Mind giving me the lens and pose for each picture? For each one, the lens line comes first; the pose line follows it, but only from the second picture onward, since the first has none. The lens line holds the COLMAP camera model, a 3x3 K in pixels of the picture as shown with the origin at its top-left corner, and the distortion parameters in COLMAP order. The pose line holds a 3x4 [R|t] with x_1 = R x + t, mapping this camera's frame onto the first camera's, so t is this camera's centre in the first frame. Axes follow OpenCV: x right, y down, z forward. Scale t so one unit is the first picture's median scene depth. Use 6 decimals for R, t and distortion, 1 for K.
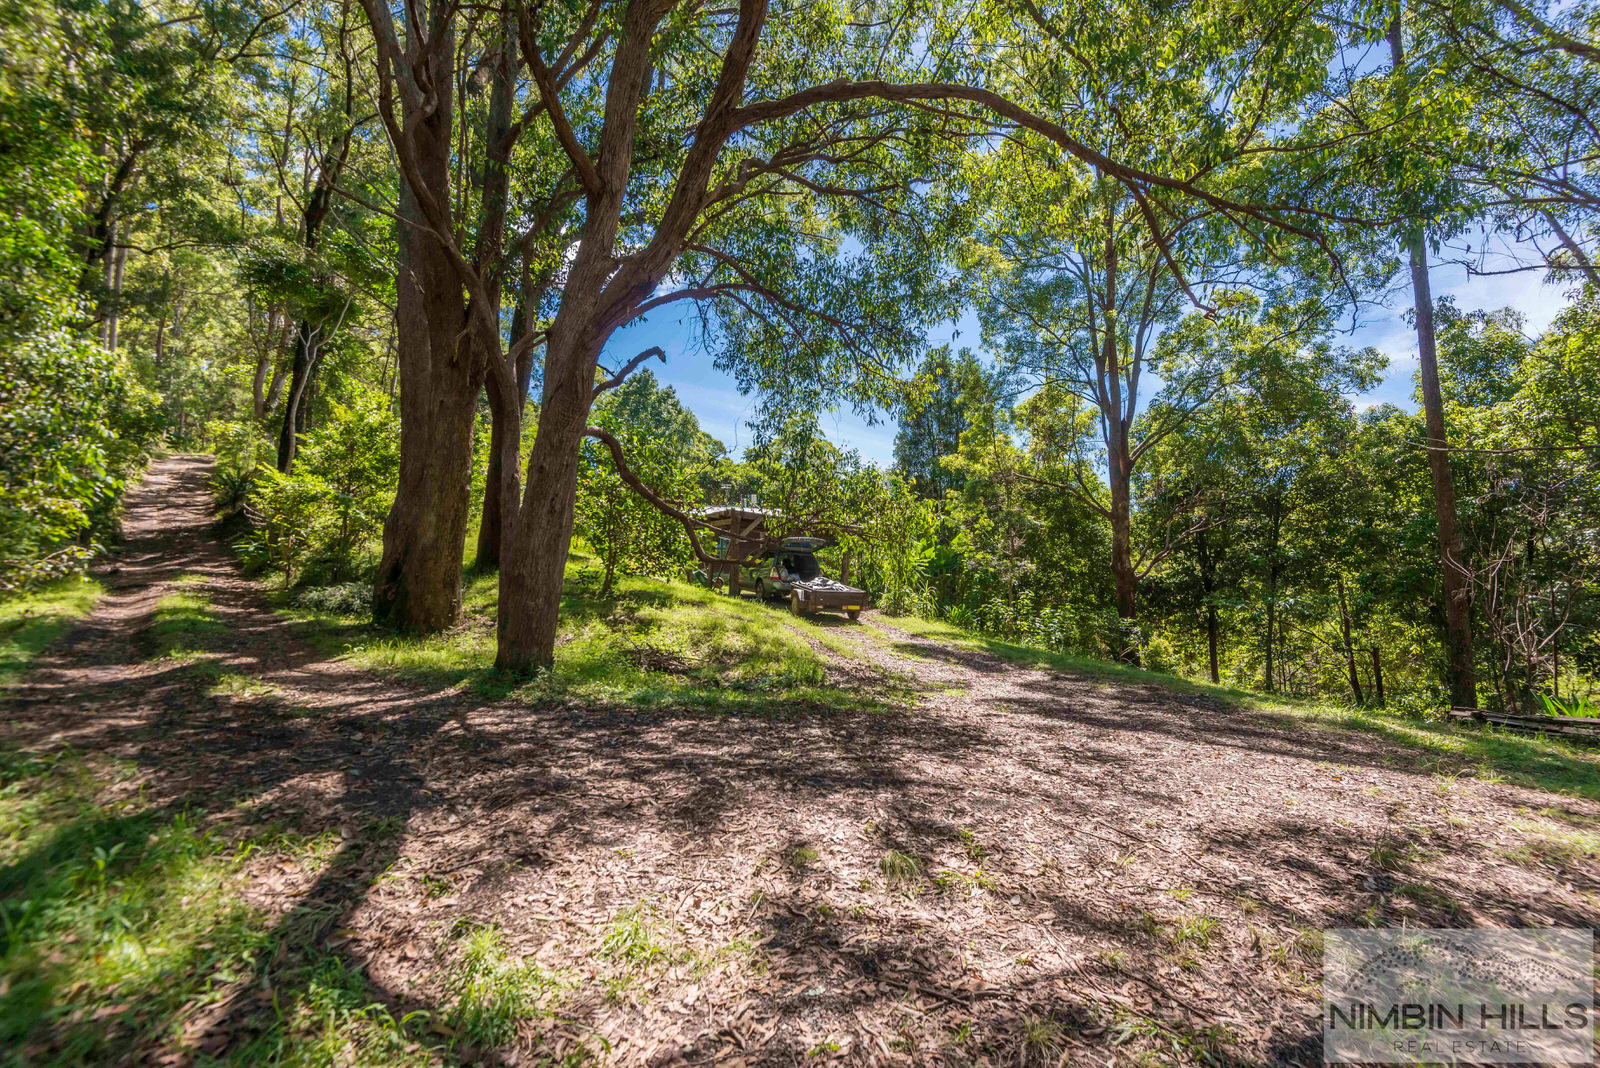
lens RADIAL K [[700.0, 0, 800.0], [0, 700.0, 534.0], [0, 0, 1]] dist [0.010611, -0.000070]
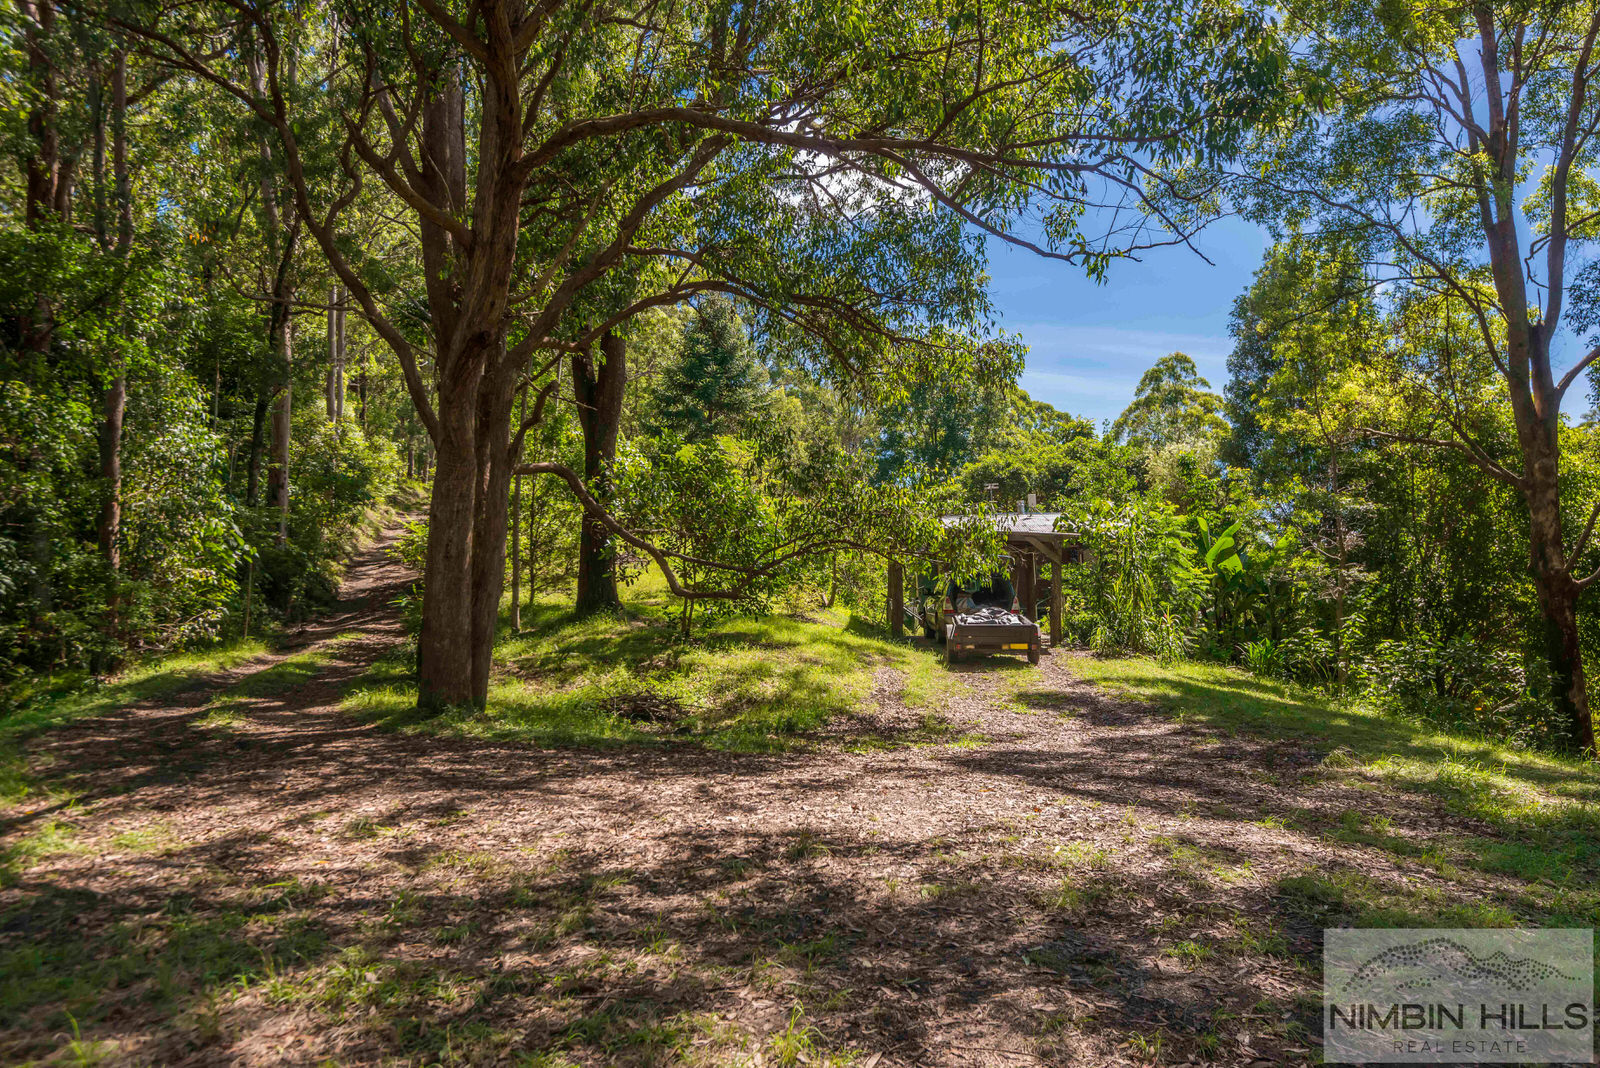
lens RADIAL K [[1017.9, 0, 800.0], [0, 1017.9, 534.0], [0, 0, 1]] dist [0.029602, -0.000403]
pose [[0.918767, -0.072470, -0.388093, 0.190113], [0.064626, 0.997356, -0.033246, 0.004759], [0.389476, 0.005465, 0.921020, -0.057359]]
